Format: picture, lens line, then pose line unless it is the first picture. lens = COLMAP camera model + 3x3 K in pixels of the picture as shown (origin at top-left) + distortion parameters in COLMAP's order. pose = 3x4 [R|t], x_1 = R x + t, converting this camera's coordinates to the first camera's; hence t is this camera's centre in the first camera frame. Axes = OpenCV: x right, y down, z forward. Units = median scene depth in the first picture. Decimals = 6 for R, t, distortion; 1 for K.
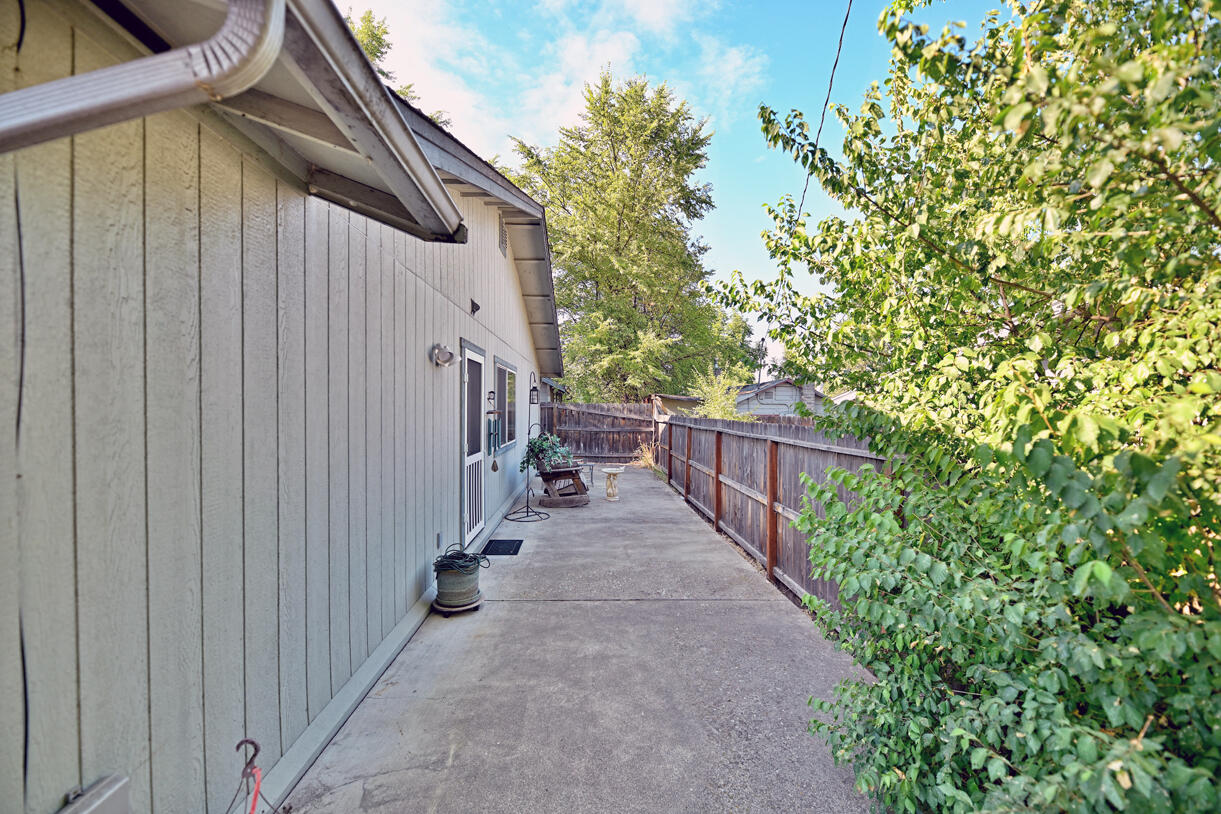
lens RADIAL K [[489.2, 0, 610.2], [0, 489.2, 407.2], [0, 0, 1]] dist [-0.004076, -0.001304]
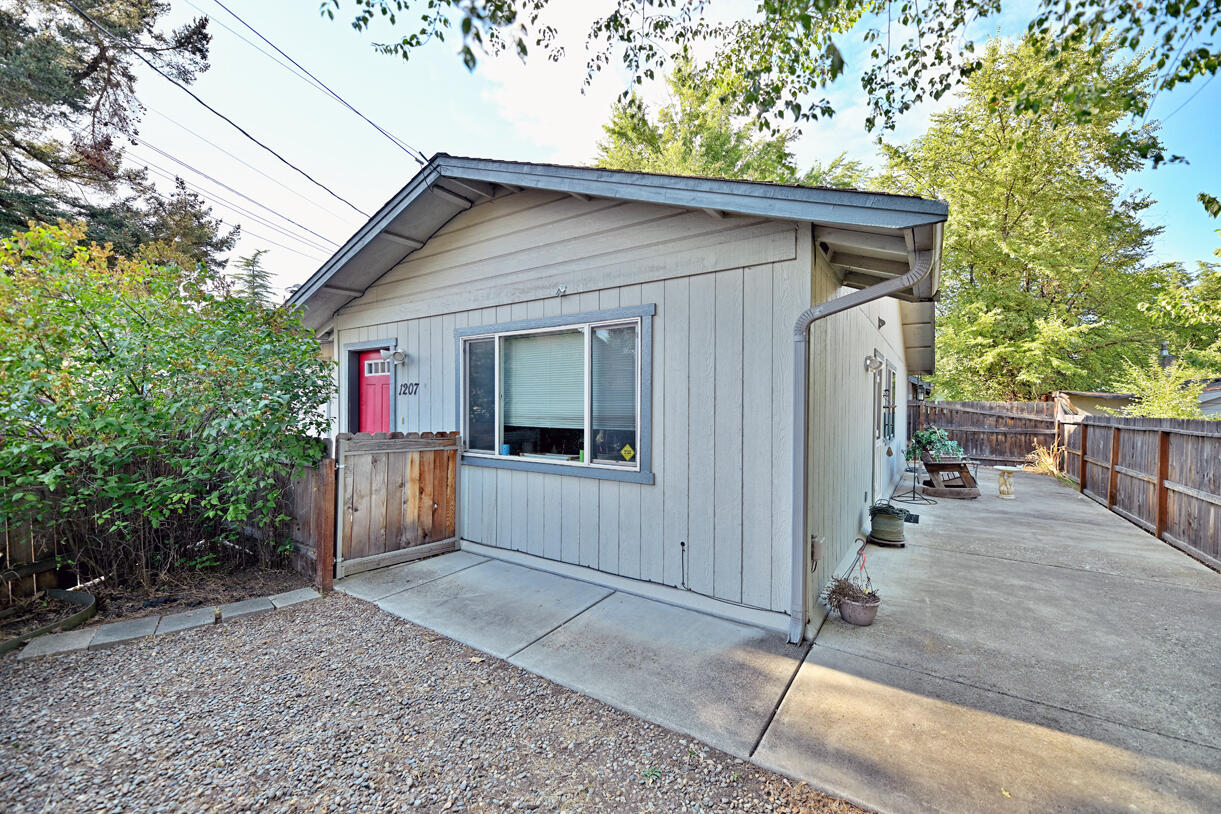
lens RADIAL K [[489.2, 0, 609.6], [0, 489.2, 409.0], [0, 0, 1]] dist [-0.004076, -0.001304]
pose [[0.802191, 0.012158, -0.596944, -0.034174], [-0.008495, 0.999924, 0.008950, 0.005076], [0.597007, -0.002109, 0.802233, -0.173856]]
